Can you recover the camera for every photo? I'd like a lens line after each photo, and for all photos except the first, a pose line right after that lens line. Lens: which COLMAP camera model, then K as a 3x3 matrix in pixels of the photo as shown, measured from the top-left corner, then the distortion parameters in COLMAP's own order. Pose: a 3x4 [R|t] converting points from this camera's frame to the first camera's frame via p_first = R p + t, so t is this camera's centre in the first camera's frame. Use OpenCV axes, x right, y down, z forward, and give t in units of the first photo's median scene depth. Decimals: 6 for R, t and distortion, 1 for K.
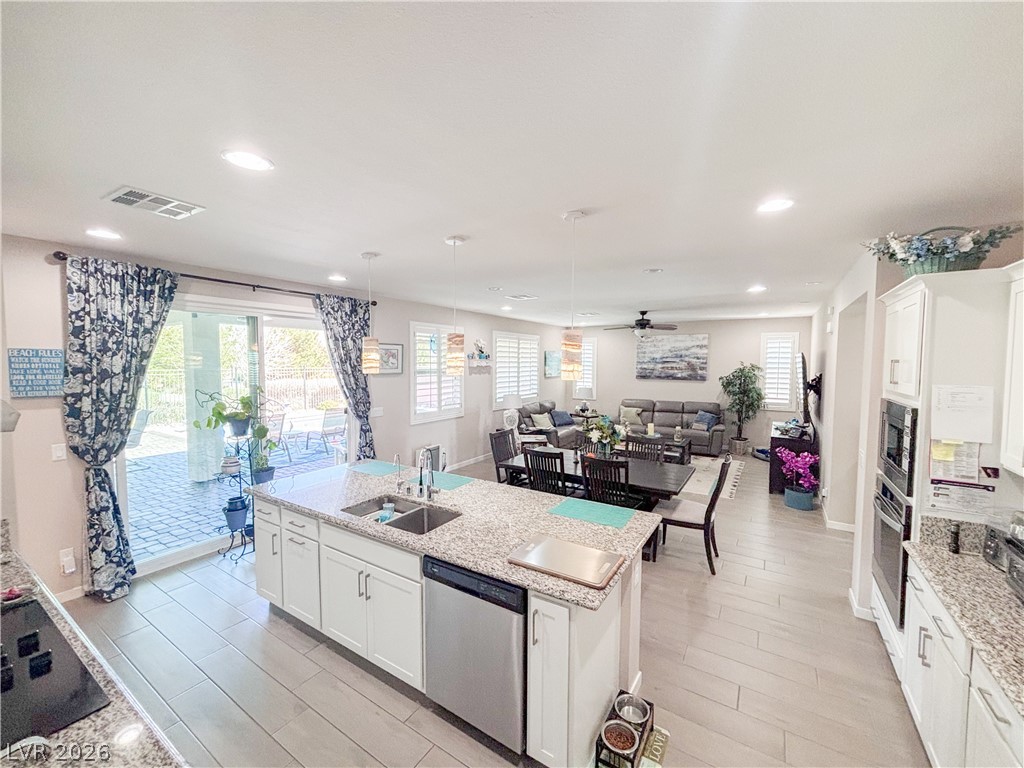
lens RADIAL K [[412.0, 0, 511.3], [0, 412.0, 384.1], [0, 0, 1]] dist [0.002415, 0.000972]
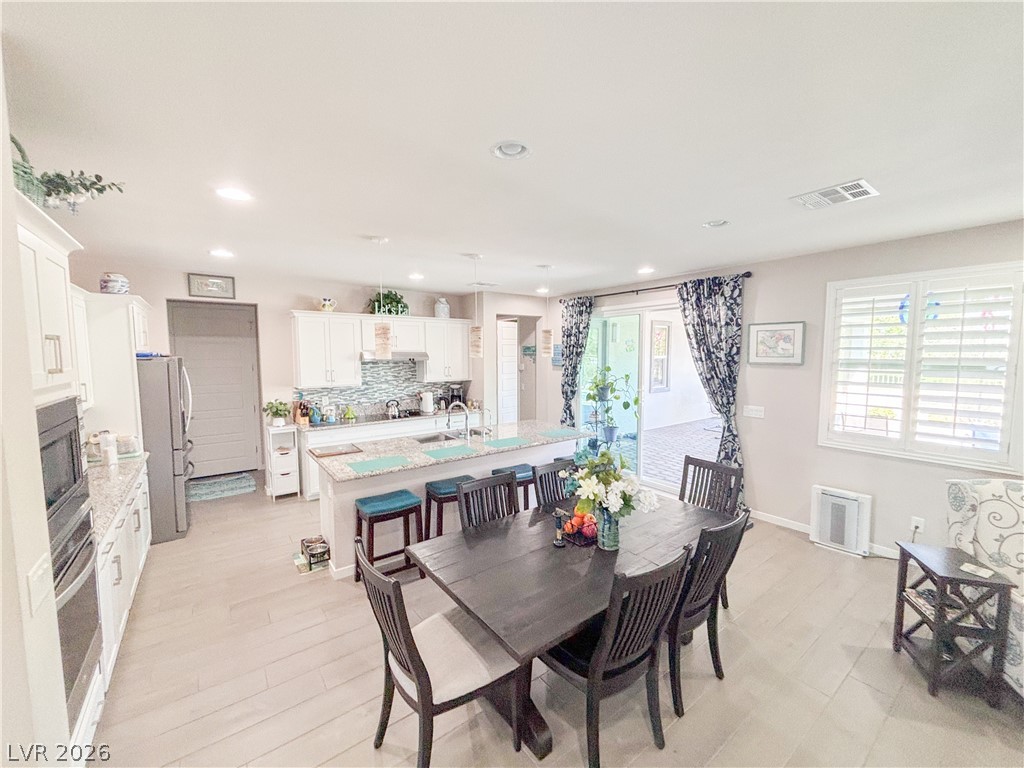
lens RADIAL K [[412.0, 0, 512.7], [0, 412.0, 382.9], [0, 0, 1]] dist [0.002415, 0.000972]
pose [[-0.360378, 0.076198, -0.929689, 0.599721], [-0.039741, 0.994499, 0.096915, -0.047081], [0.931959, 0.071873, -0.355368, 0.889574]]
